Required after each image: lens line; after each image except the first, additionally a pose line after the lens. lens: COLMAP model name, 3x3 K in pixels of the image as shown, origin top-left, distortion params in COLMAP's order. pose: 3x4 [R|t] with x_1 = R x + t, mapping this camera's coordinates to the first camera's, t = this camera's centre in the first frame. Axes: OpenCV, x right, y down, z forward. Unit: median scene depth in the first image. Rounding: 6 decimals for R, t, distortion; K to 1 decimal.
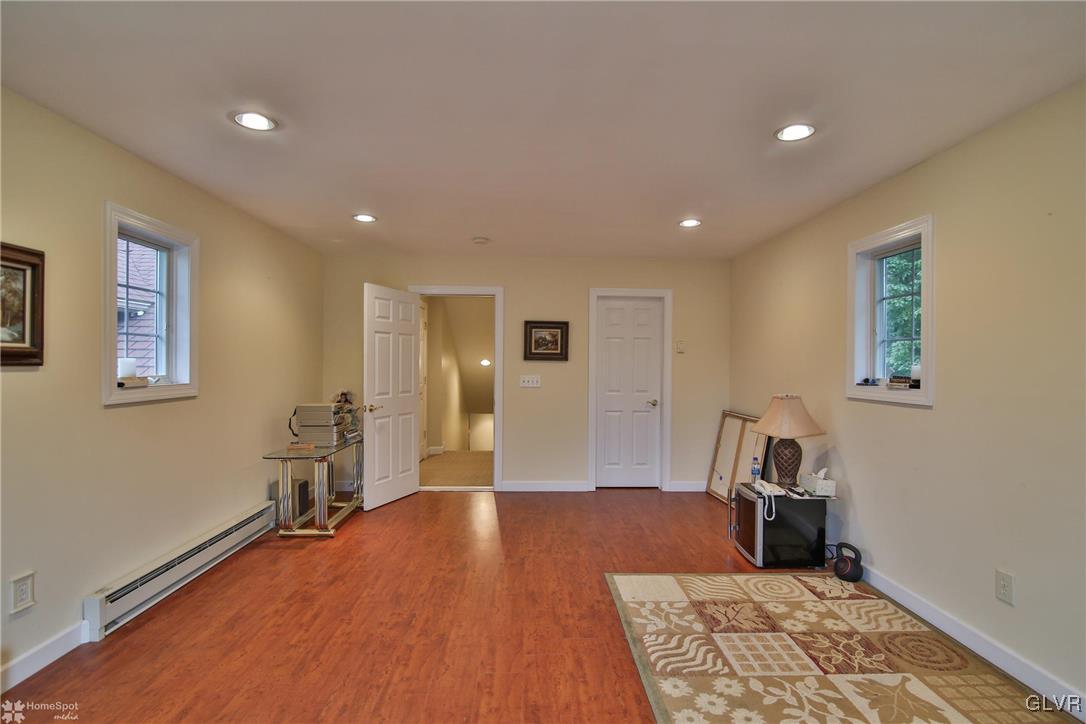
lens RADIAL K [[531.4, 0, 546.3], [0, 531.4, 360.3], [0, 0, 1]] dist [-0.018527, 0.000174]
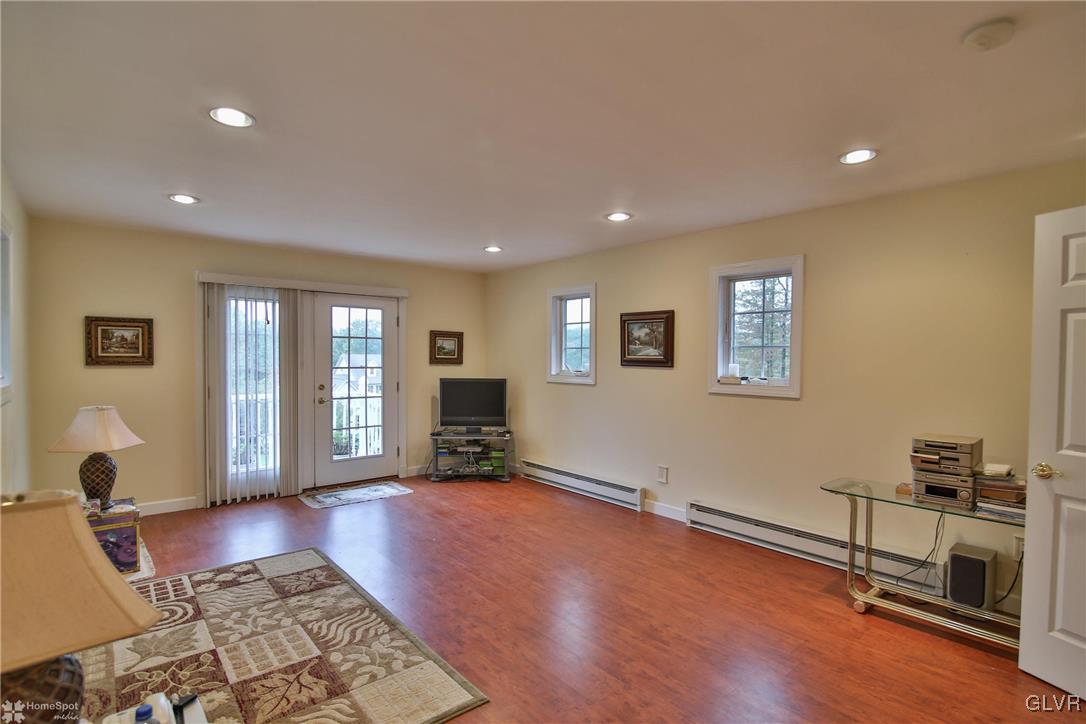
lens RADIAL K [[531.4, 0, 546.3], [0, 531.4, 360.3], [0, 0, 1]] dist [-0.018527, 0.000174]
pose [[-0.782845, -0.008214, -0.622162, 0.608422], [-0.012001, 0.999926, 0.001900, -0.012668], [0.622101, 0.008955, -0.782886, 2.052472]]
